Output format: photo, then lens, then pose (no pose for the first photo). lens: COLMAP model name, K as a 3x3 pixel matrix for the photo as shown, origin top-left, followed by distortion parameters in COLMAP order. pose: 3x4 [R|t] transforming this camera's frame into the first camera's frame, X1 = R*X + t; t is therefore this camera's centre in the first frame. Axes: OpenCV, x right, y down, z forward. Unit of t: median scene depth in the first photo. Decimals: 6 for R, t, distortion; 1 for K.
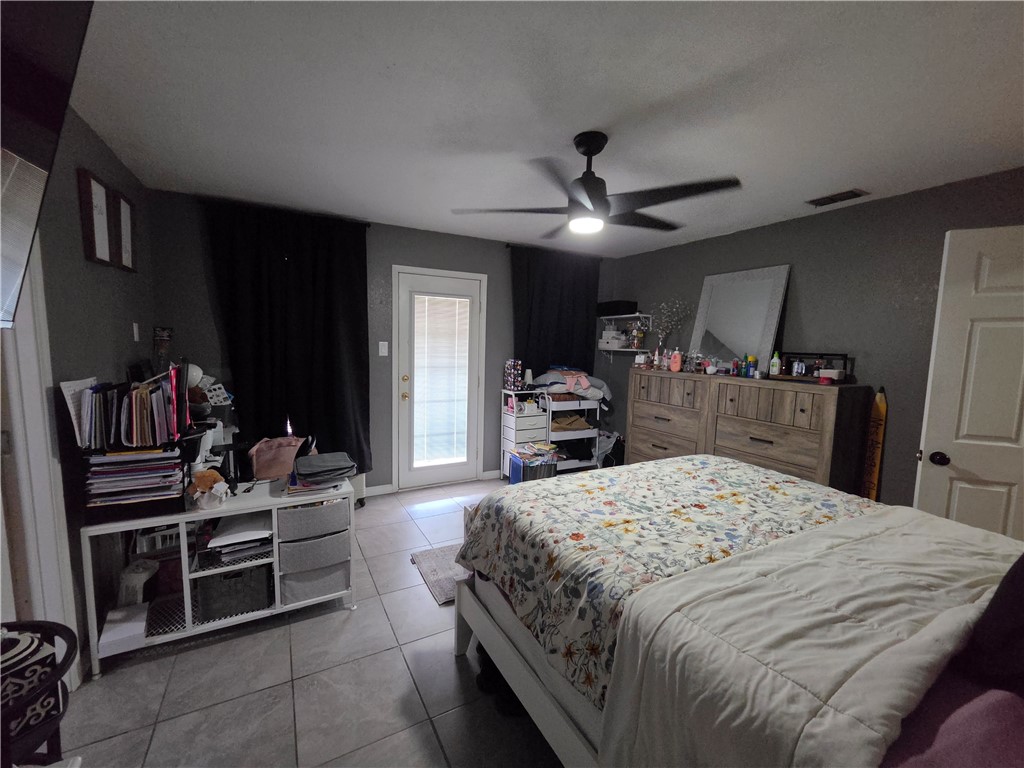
lens RADIAL K [[423.7, 0, 508.9], [0, 423.7, 387.6], [0, 0, 1]] dist [-0.005017, 0.000765]
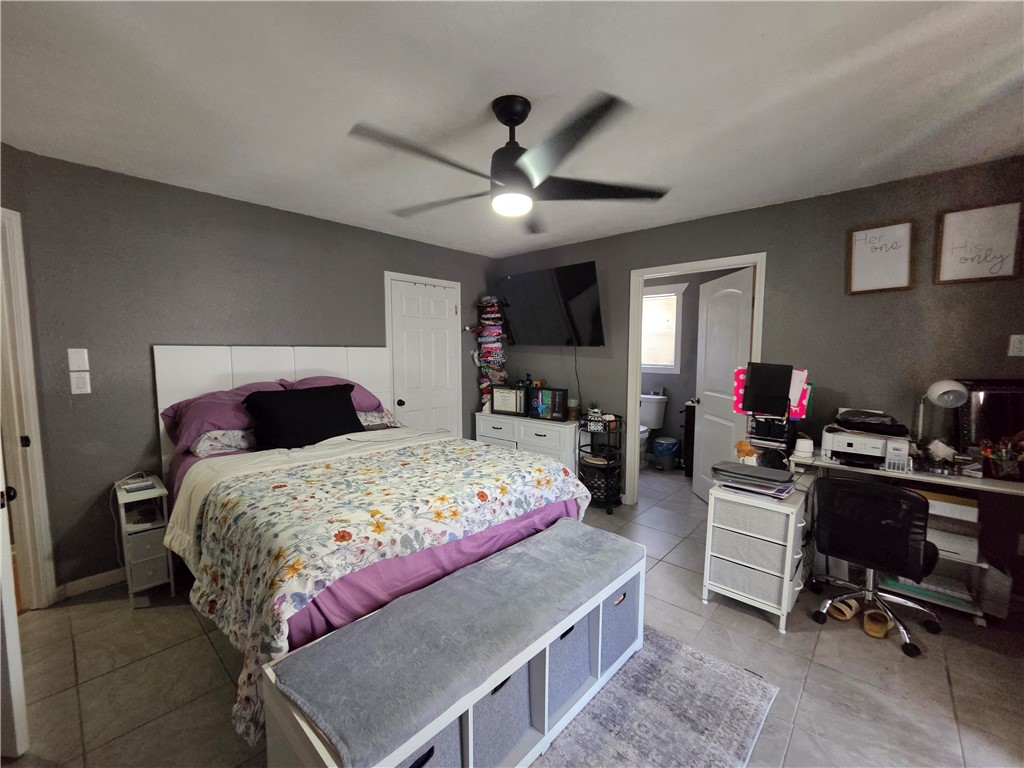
lens RADIAL K [[423.7, 0, 508.9], [0, 423.7, 387.6], [0, 0, 1]] dist [-0.005017, 0.000765]
pose [[-0.954825, -0.003989, -0.297143, 0.212547], [-0.060975, 0.981265, 0.182760, -0.196447], [0.290847, 0.192622, -0.937179, 2.063553]]
